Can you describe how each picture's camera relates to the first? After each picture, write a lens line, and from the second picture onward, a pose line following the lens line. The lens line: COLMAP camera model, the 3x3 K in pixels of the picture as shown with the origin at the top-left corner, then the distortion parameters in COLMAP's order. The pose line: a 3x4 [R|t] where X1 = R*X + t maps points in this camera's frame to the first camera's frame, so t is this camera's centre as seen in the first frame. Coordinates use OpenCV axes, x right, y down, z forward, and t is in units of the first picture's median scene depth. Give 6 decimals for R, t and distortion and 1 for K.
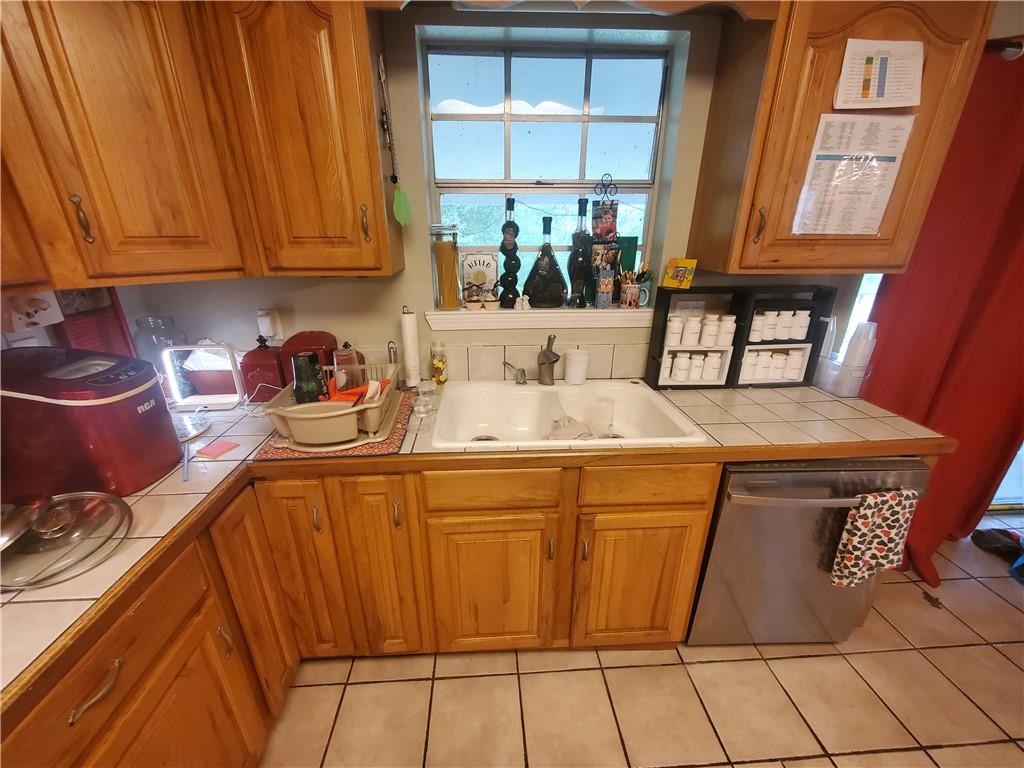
lens RADIAL K [[406.2, 0, 508.0], [0, 406.2, 392.6], [0, 0, 1]] dist [-0.001692, -0.001146]
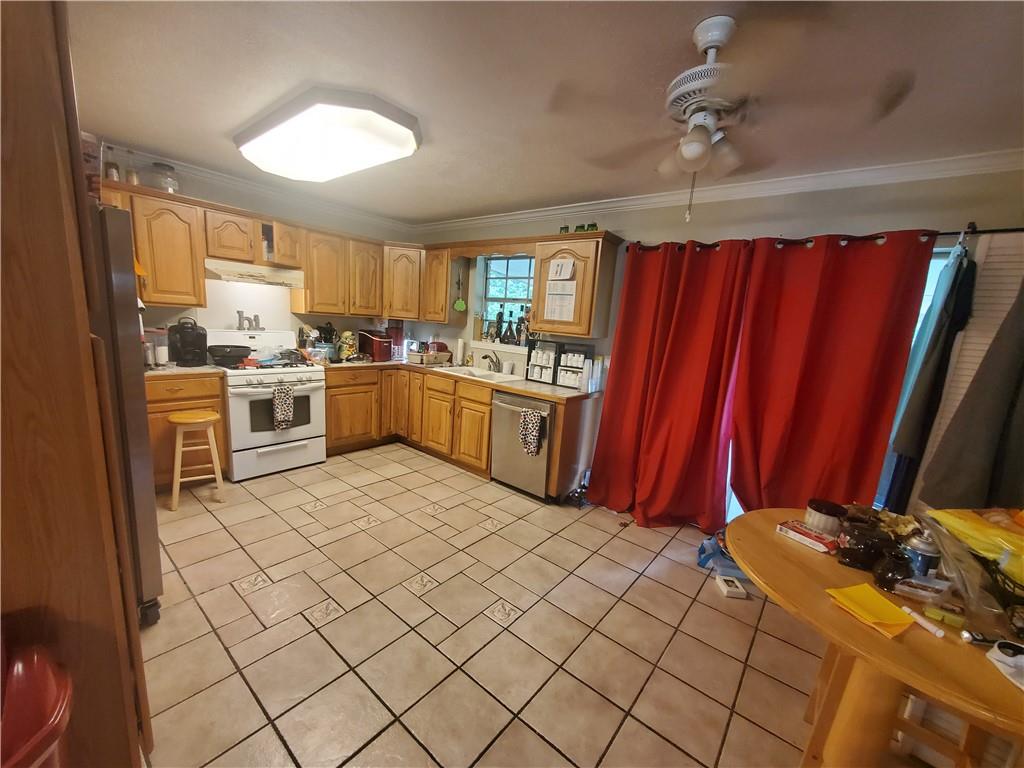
lens RADIAL K [[406.2, 0, 513.1], [0, 406.2, 387.8], [0, 0, 1]] dist [-0.001692, -0.001146]
pose [[0.735534, 0.167520, -0.656450, 1.942370], [-0.317389, 0.941244, -0.115429, 0.345652], [0.598543, 0.293252, 0.745486, -0.833453]]
